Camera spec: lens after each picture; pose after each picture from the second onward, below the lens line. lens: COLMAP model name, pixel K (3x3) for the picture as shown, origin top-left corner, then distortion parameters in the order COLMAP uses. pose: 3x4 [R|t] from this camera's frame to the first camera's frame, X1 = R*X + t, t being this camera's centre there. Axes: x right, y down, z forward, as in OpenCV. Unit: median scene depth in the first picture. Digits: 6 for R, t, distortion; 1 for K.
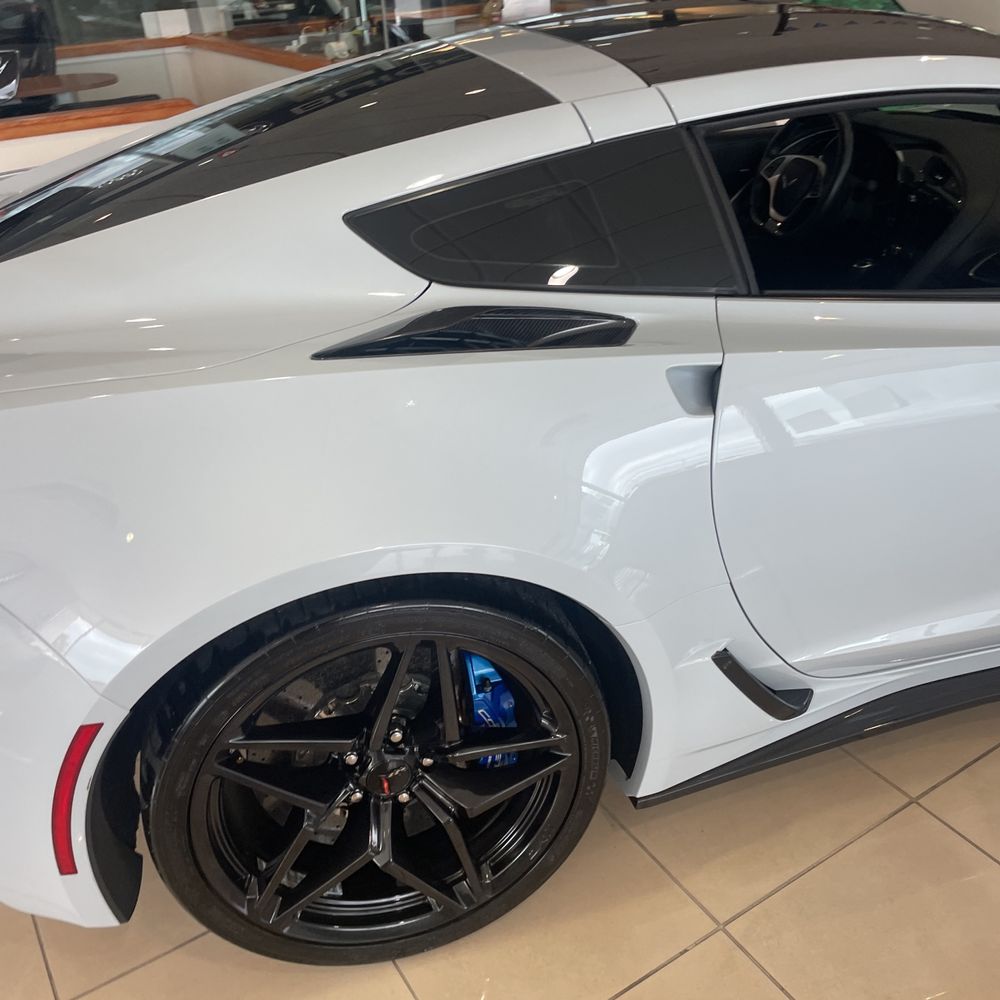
lens RADIAL K [[1003.7, 0, 489.9], [0, 1003.7, 501.3], [0, 0, 1]] dist [0.119944, -0.135545]
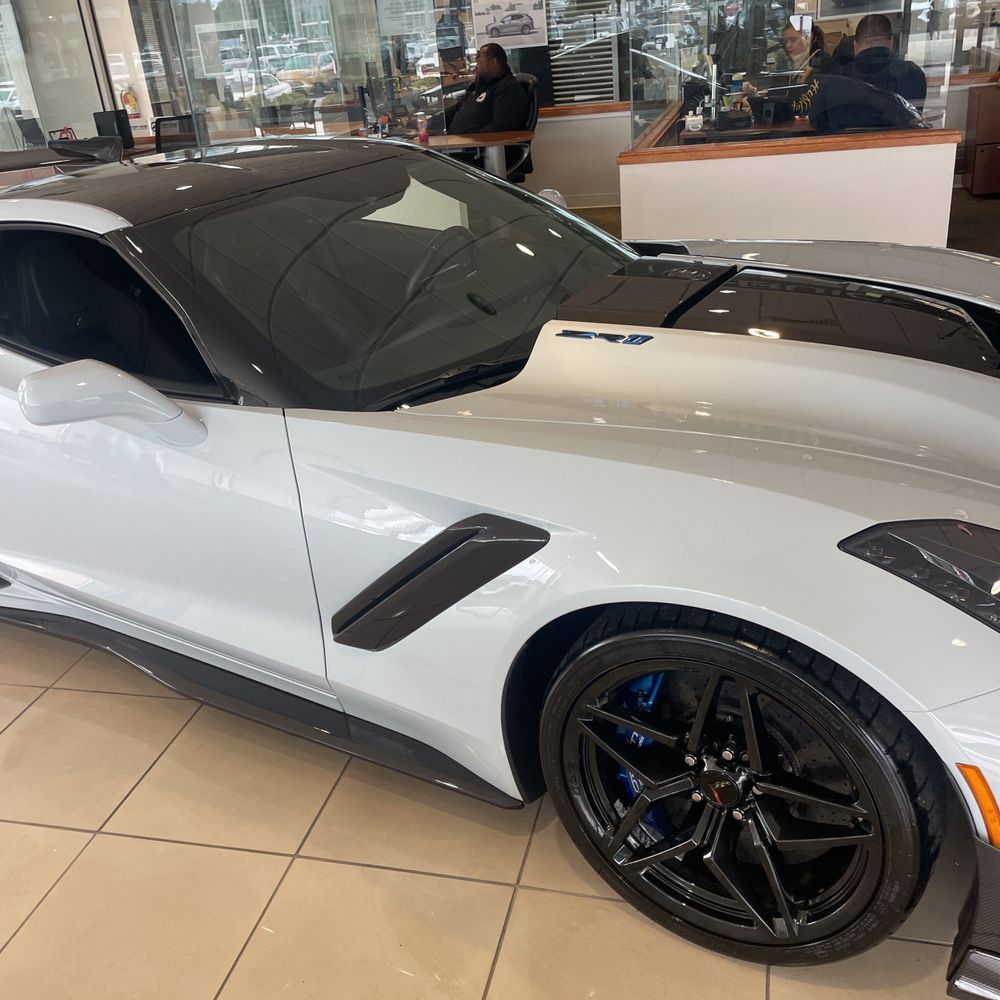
lens RADIAL K [[1010.3, 0, 504.3], [0, 1010.3, 496.1], [0, 0, 1]] dist [0.086815, -0.113872]
pose [[0.700492, 0.295582, -0.649570, 2.117490], [-0.308911, 0.946092, 0.097385, -0.386234], [0.643339, 0.132441, 0.754039, 0.312732]]
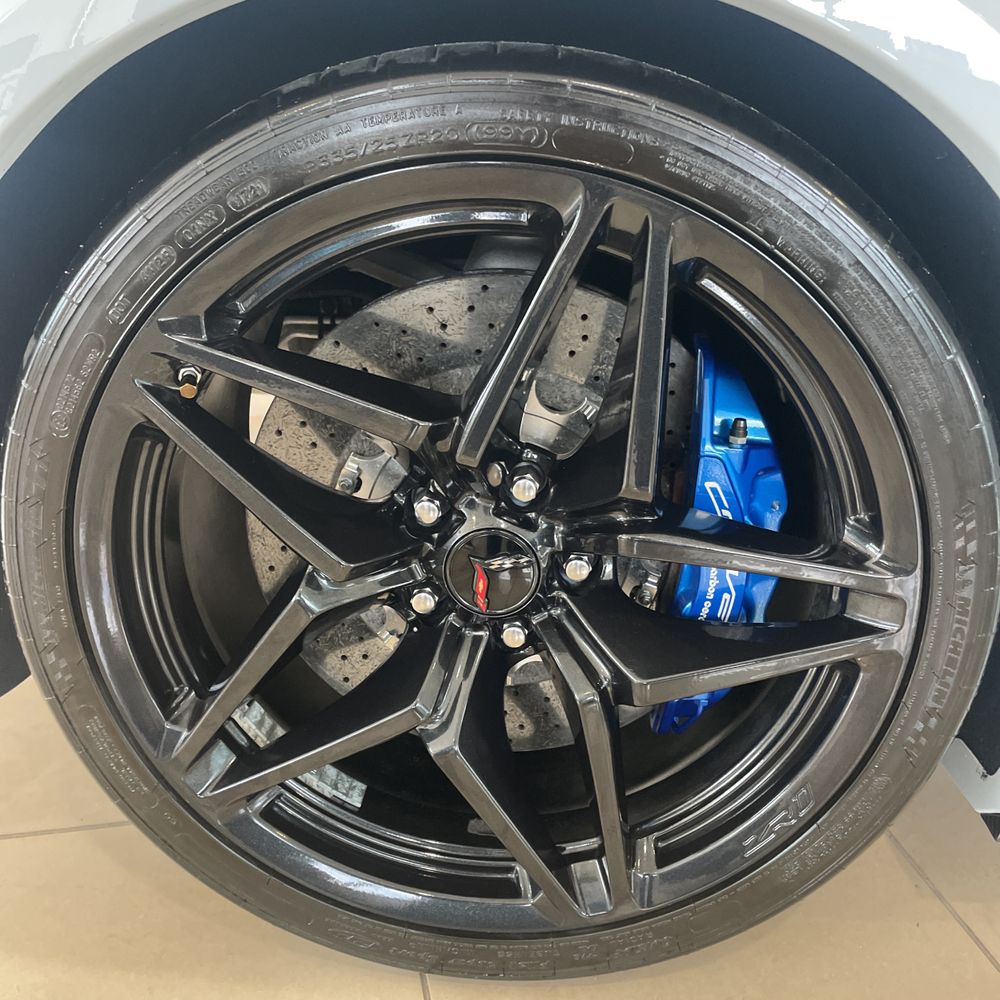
lens RADIAL K [[1011.0, 0, 487.8], [0, 1011.0, 490.7], [0, 0, 1]] dist [0.080346, -0.097127]
pose [[0.939924, 0.212328, -0.267319, 0.019295], [-0.245189, 0.964727, -0.095840, 0.273119], [0.237540, 0.155626, 0.958830, 0.513643]]
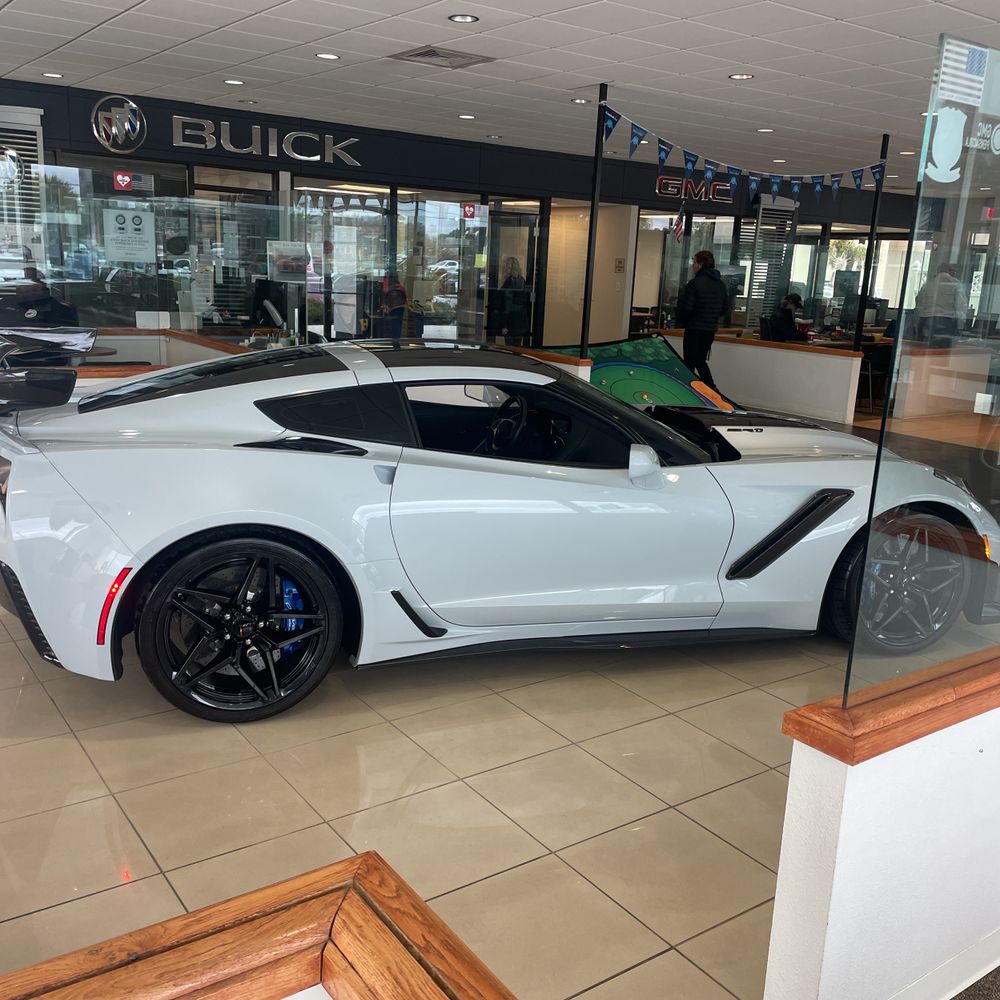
lens RADIAL K [[1008.8, 0, 516.0], [0, 1008.8, 484.1], [0, 0, 1]] dist [0.082317, -0.098382]
pose [[0.992062, 0.082985, 0.094478, 0.266203], [-0.051010, 0.952312, -0.300832, 0.609472], [-0.114937, 0.293624, 0.948986, -1.340307]]
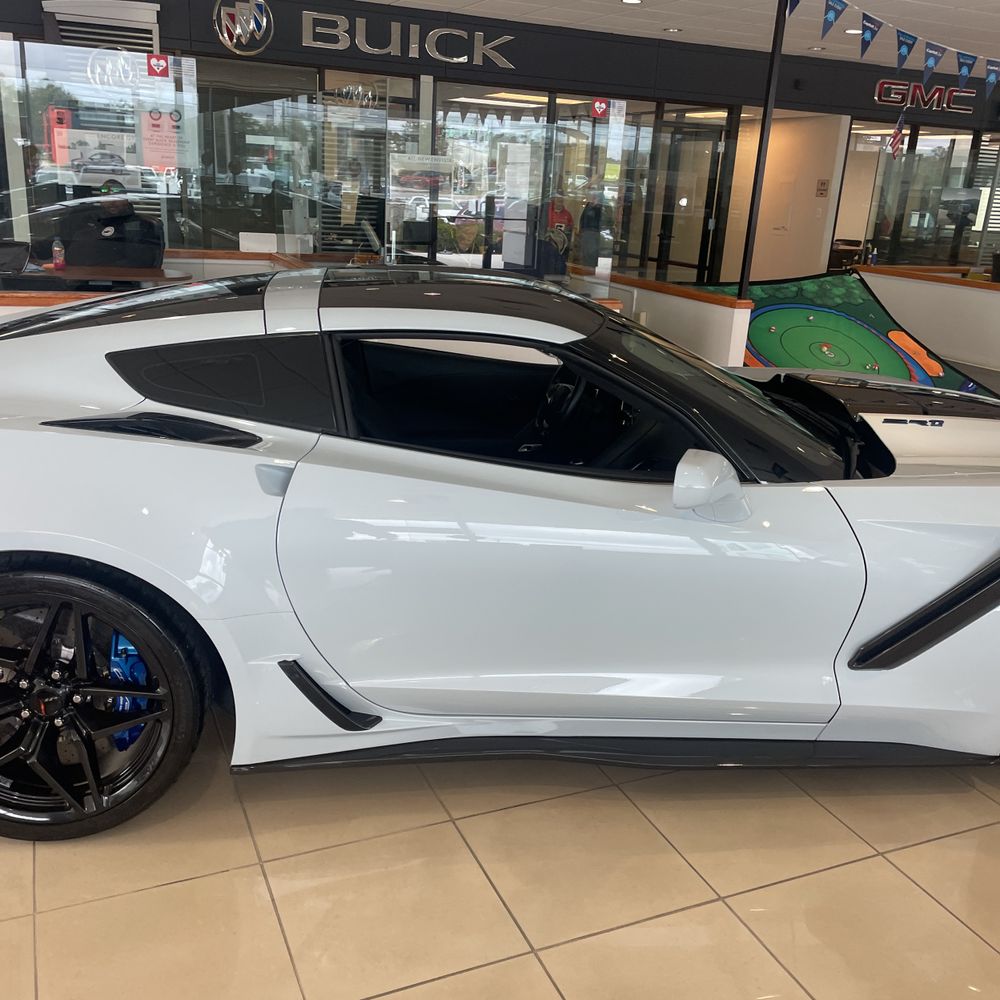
lens RADIAL K [[1010.3, 0, 504.3], [0, 1010.3, 496.1], [0, 0, 1]] dist [0.086815, -0.113872]
pose [[0.984583, 0.144206, -0.099003, 0.665720], [-0.162206, 0.964543, -0.208198, 0.176790], [0.065469, 0.221047, 0.973063, -0.507280]]
